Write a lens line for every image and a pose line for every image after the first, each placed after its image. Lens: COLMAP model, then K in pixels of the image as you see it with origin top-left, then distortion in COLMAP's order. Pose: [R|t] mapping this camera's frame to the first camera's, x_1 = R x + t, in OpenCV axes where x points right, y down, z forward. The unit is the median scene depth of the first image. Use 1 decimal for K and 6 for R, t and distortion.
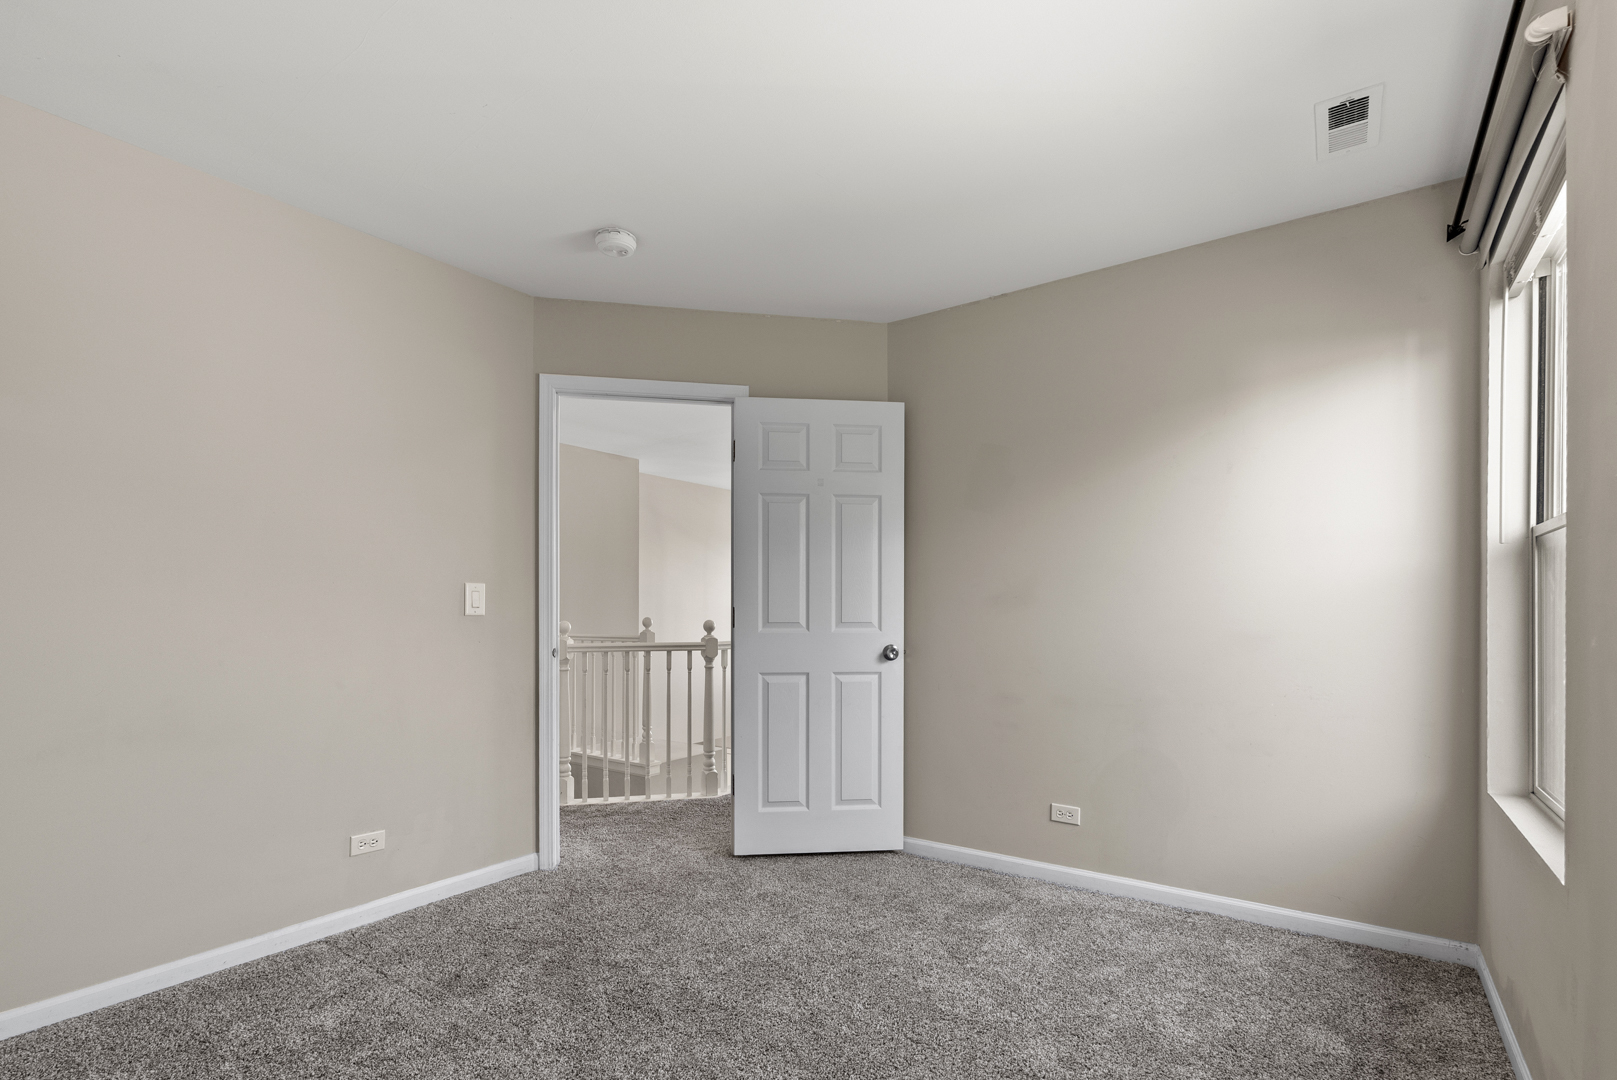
lens RADIAL K [[738.7, 0, 833.2], [0, 738.7, 602.9], [0, 0, 1]] dist [-0.004554, -0.000759]
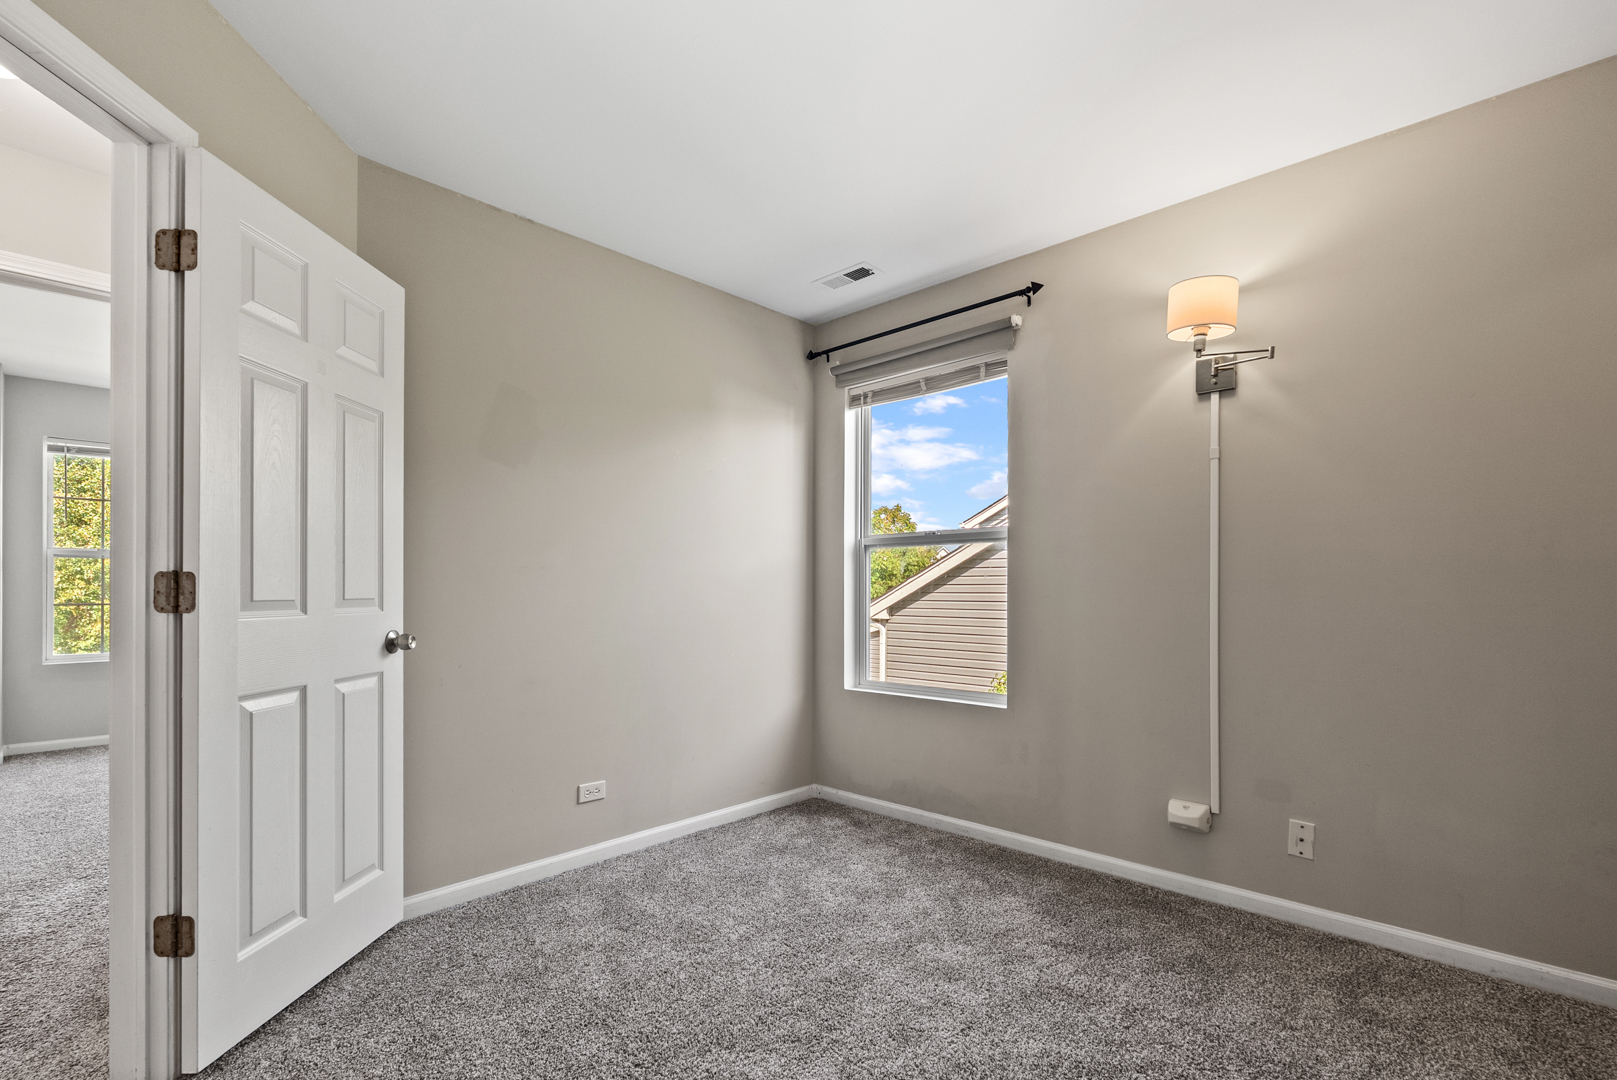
lens RADIAL K [[738.7, 0, 807.1], [0, 738.7, 588.5], [0, 0, 1]] dist [-0.004554, -0.000759]
pose [[0.164481, 0.004151, 0.986372, -0.568762], [-0.006850, 0.999972, -0.003066, 0.017376], [-0.986356, -0.006253, 0.164505, 0.527925]]
